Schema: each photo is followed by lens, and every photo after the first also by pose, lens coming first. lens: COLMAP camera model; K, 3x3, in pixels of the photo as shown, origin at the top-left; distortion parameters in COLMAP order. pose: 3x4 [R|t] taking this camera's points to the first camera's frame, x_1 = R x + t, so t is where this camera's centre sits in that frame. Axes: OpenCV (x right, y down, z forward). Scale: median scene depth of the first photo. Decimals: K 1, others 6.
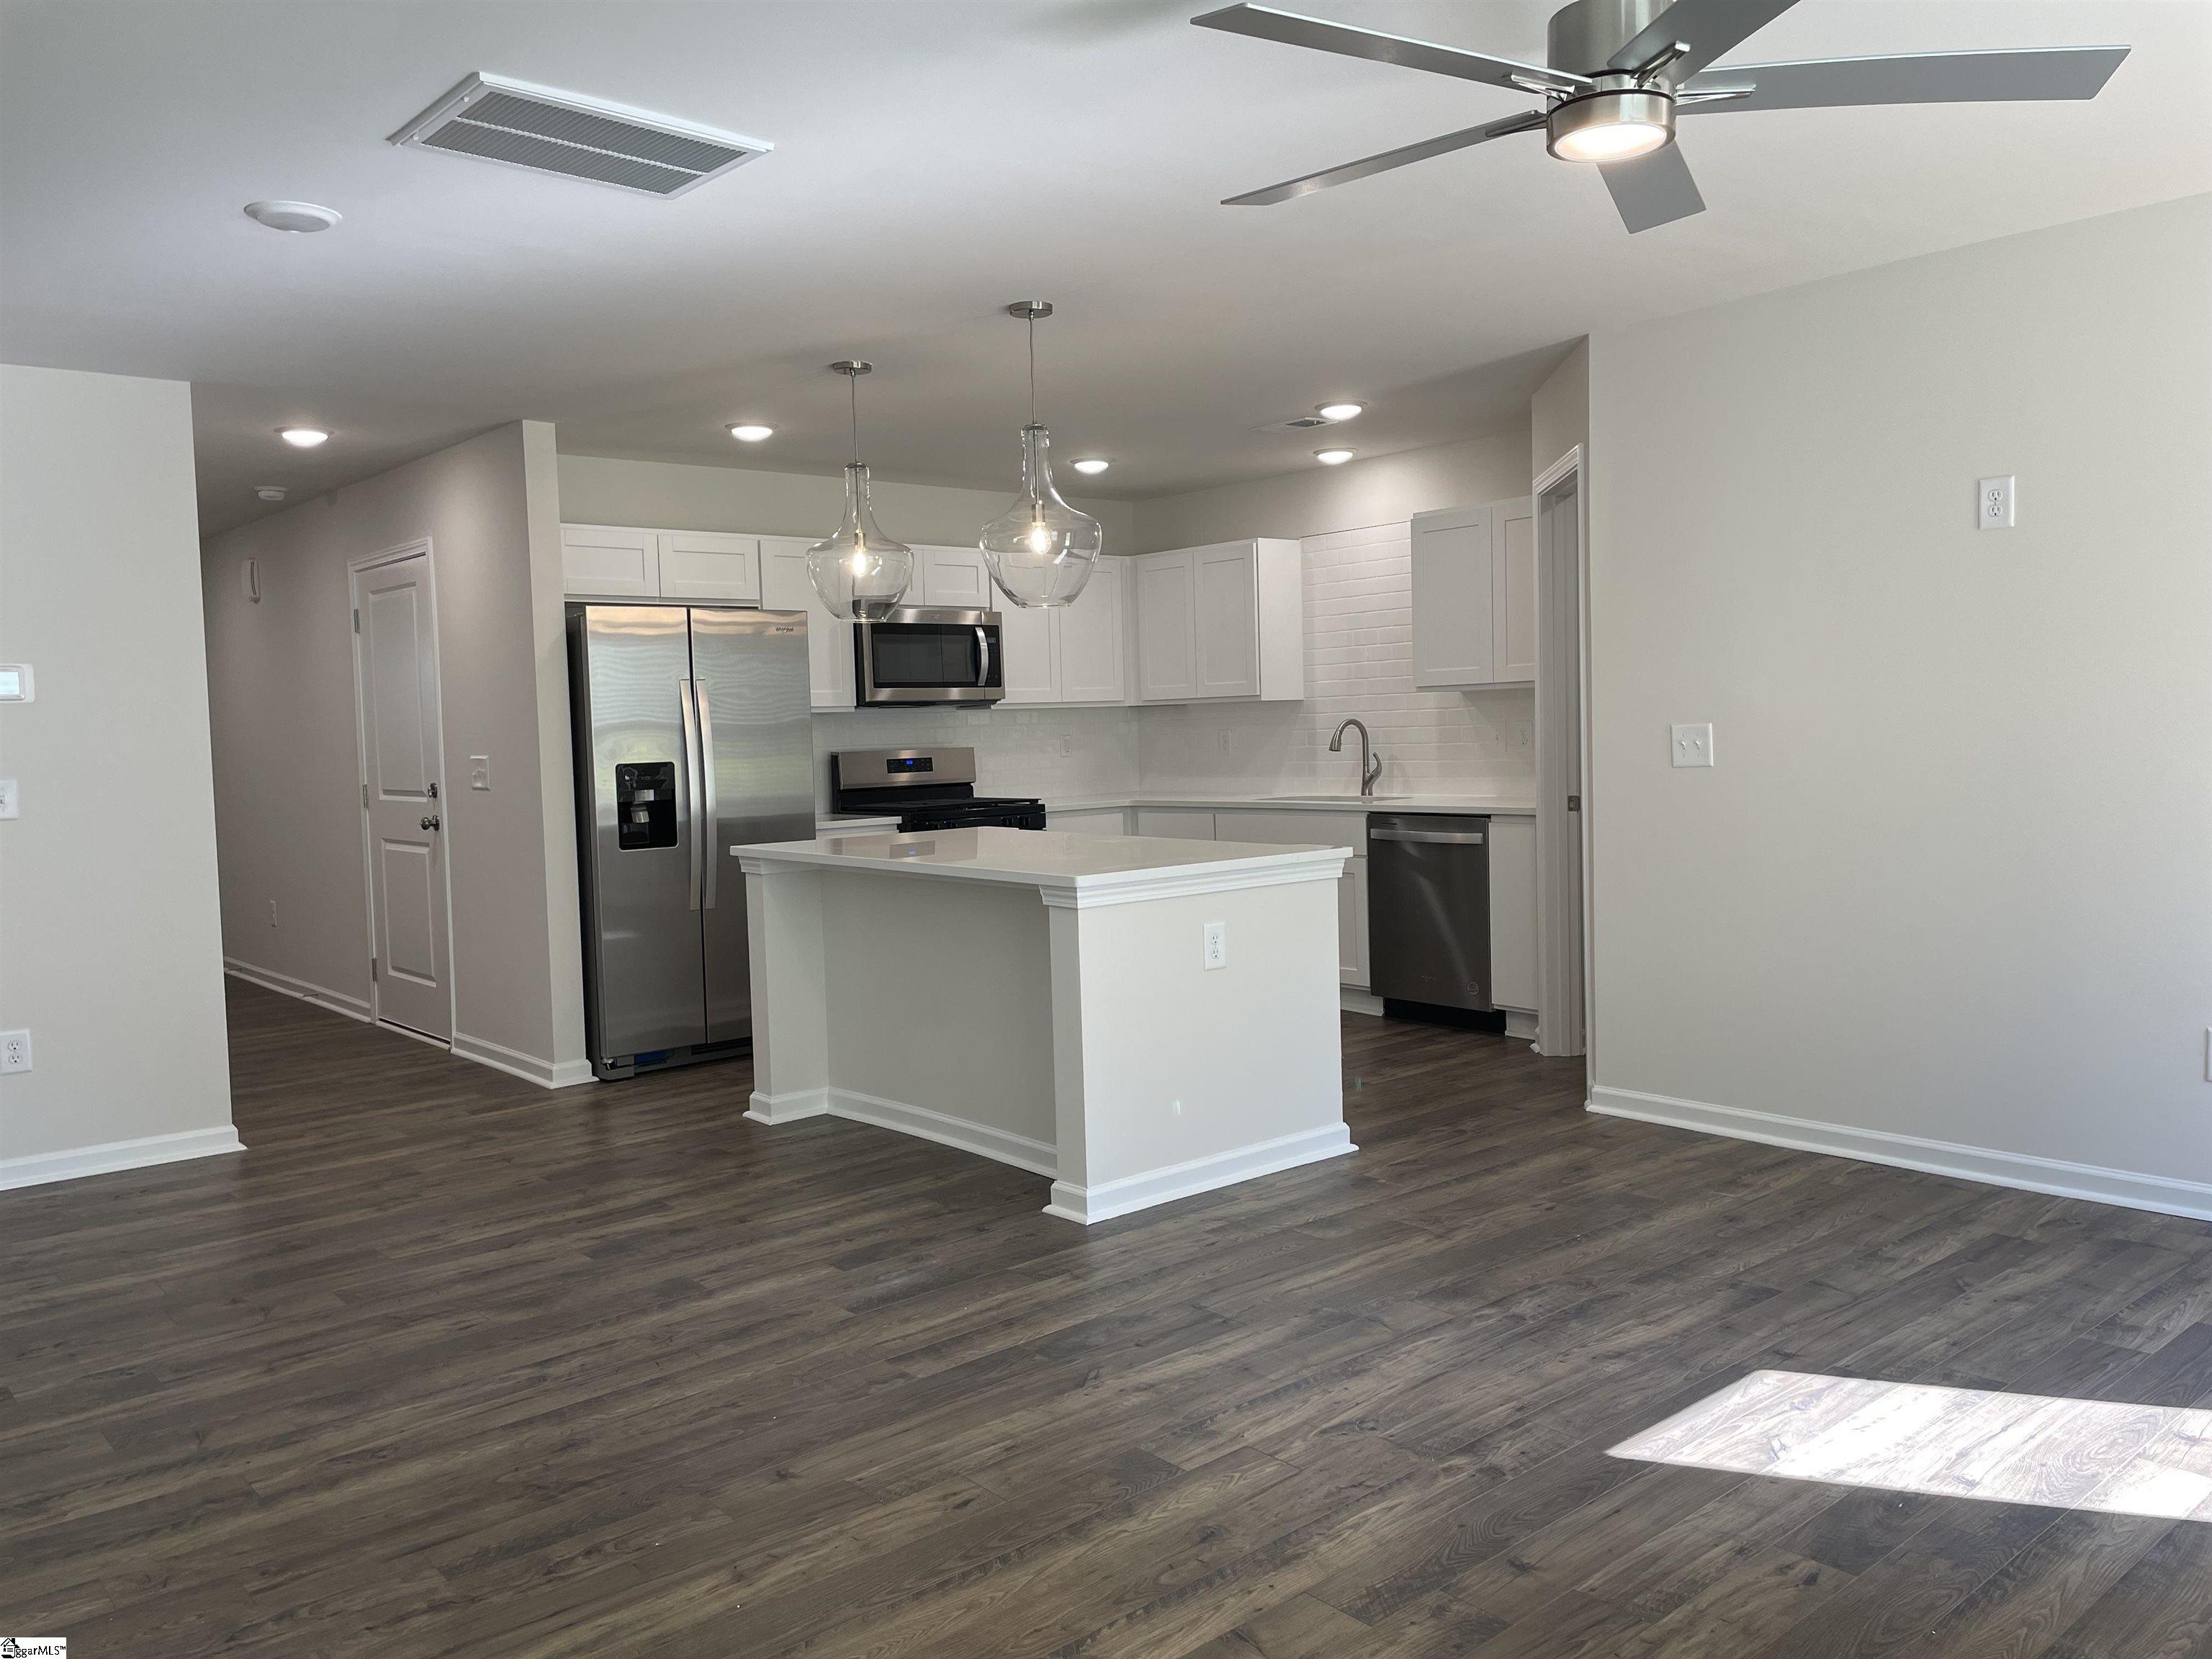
lens RADIAL K [[1674.4, 0, 1106.0], [0, 1674.4, 829.5], [0, 0, 1]] dist [0.095828, -0.129217]
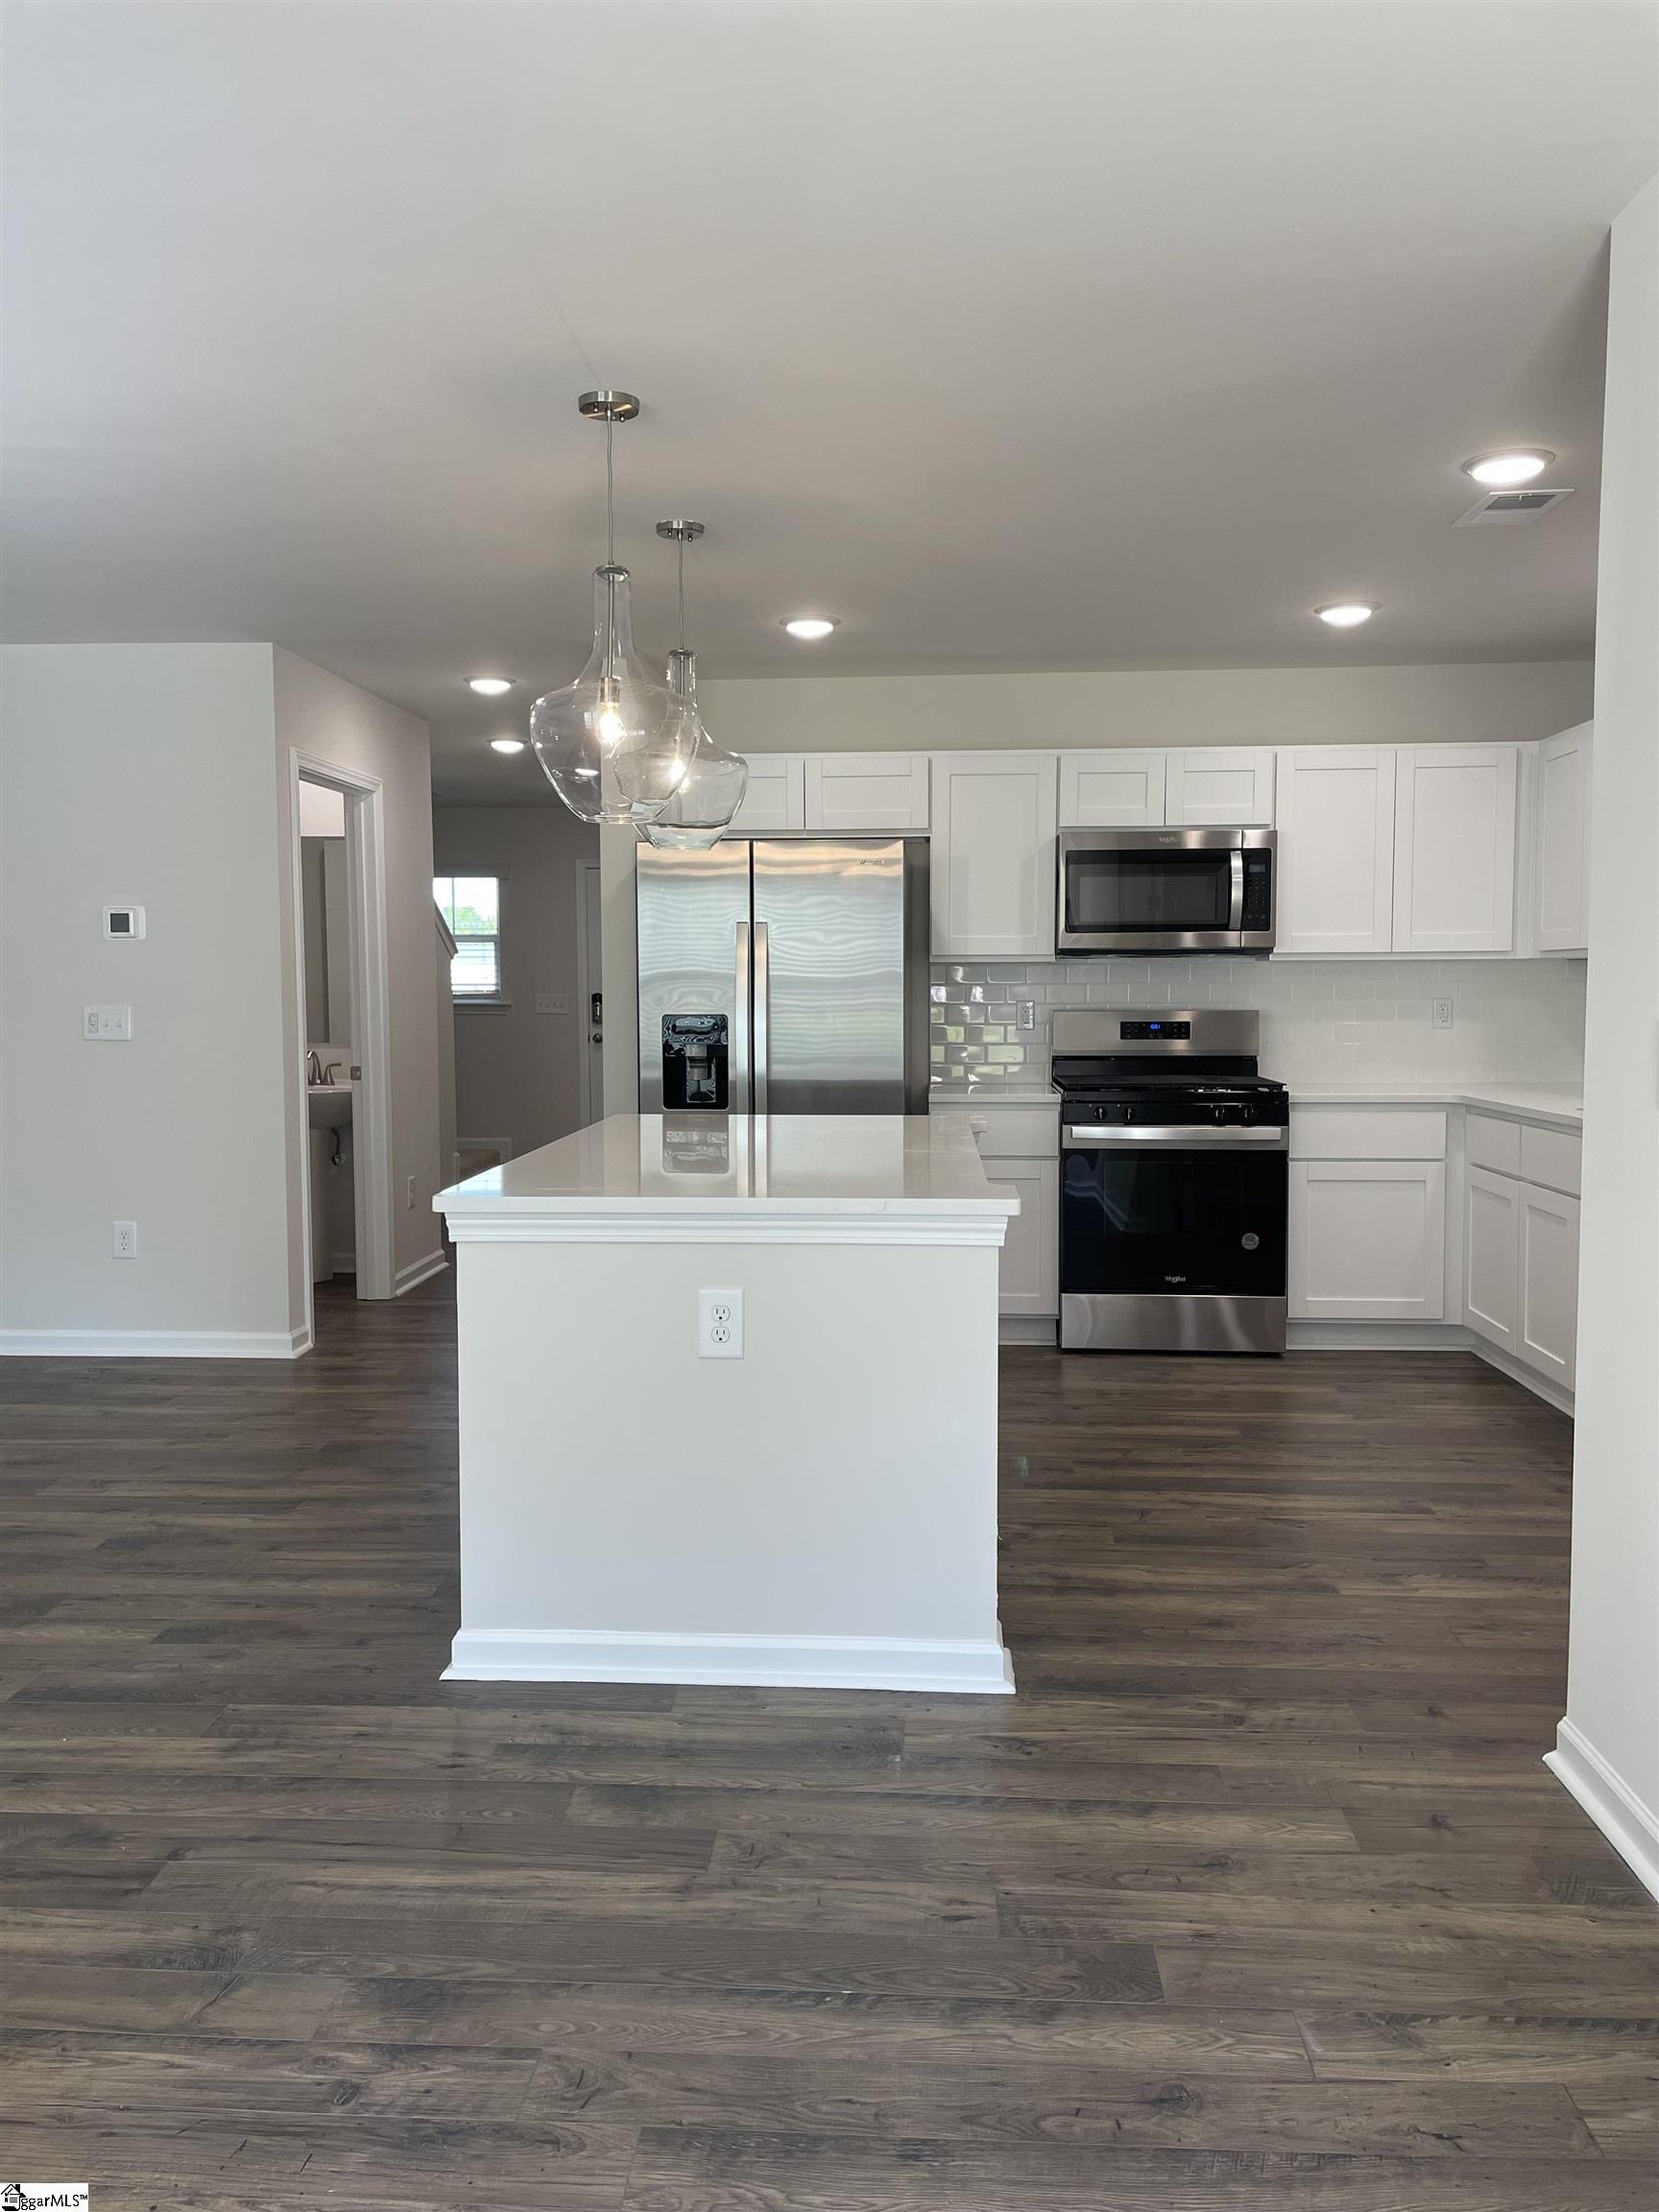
lens RADIAL K [[1674.4, 0, 833.5], [0, 1674.4, 1094.2], [0, 0, 1]] dist [0.095828, -0.129217]
pose [[0.717914, 0.073670, -0.692223, 0.696445], [-0.064339, 0.997150, 0.039394, -0.063587], [0.693152, 0.016255, 0.720608, 0.691148]]
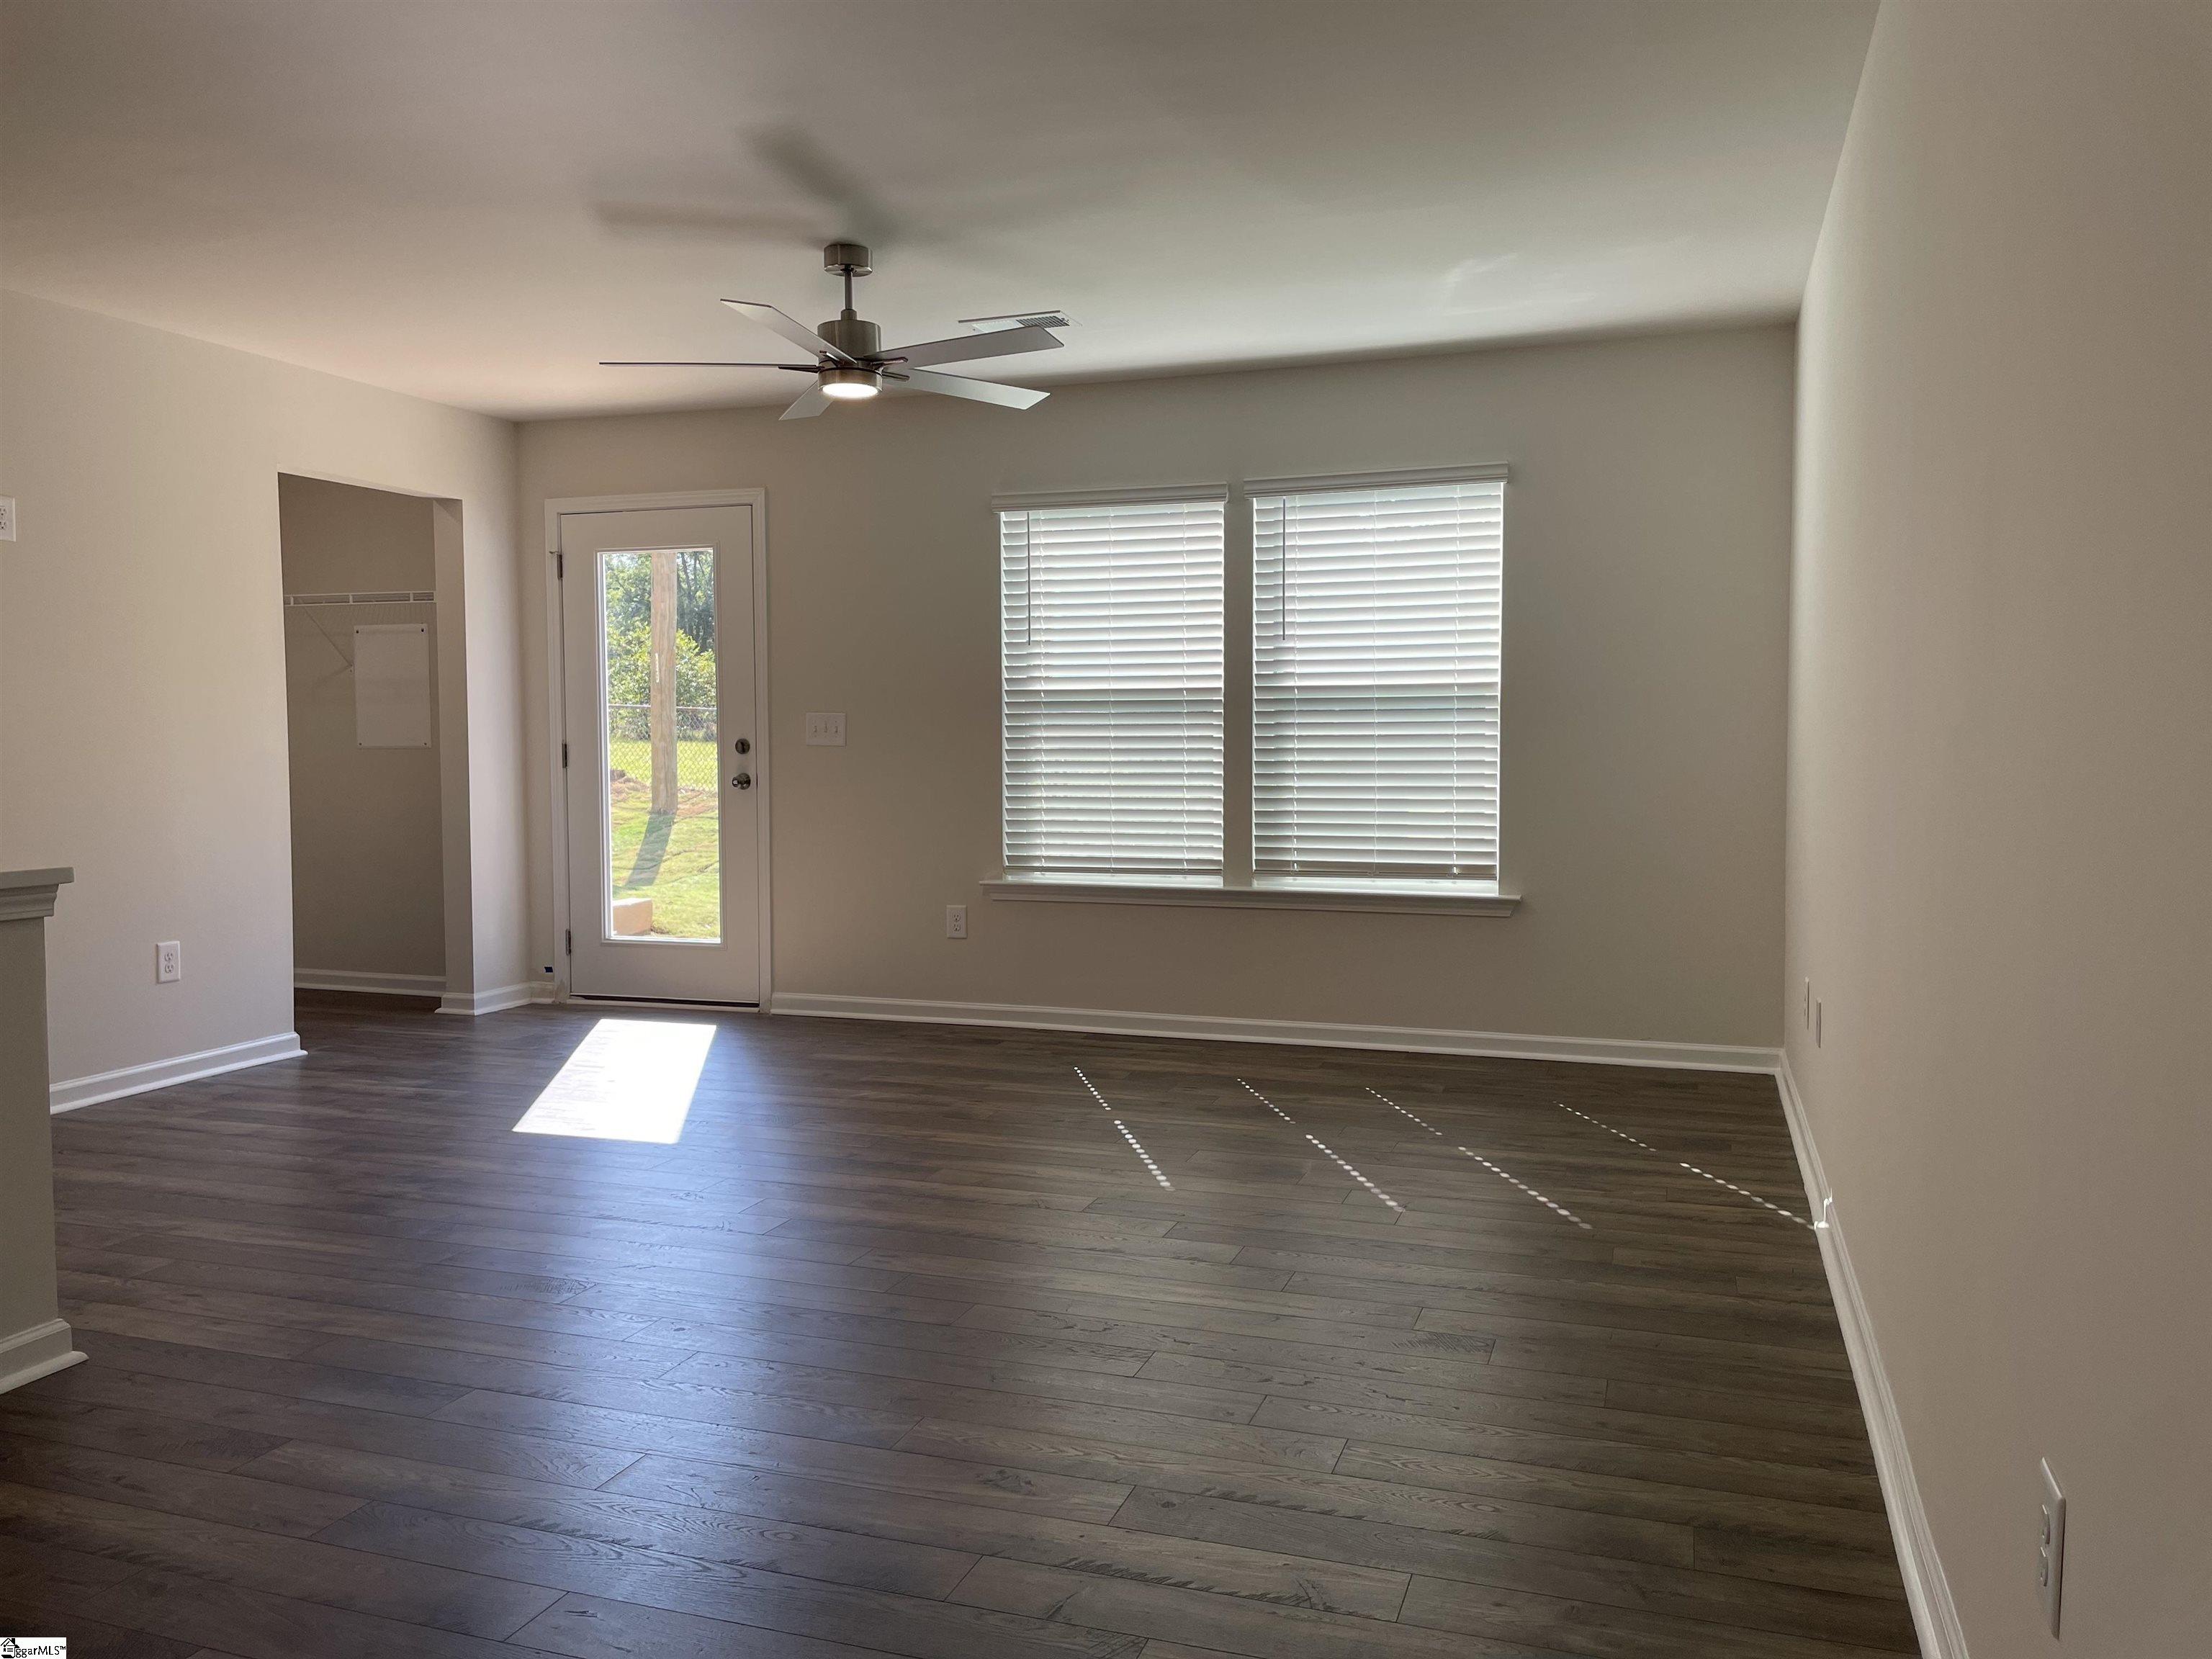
lens RADIAL K [[1674.4, 0, 1106.0], [0, 1674.4, 829.5], [0, 0, 1]] dist [0.095828, -0.129217]
pose [[-0.503189, -0.016086, 0.864027, -0.992782], [0.075255, 0.995213, 0.062355, 0.000195], [-0.860894, 0.096399, -0.499569, 1.135961]]
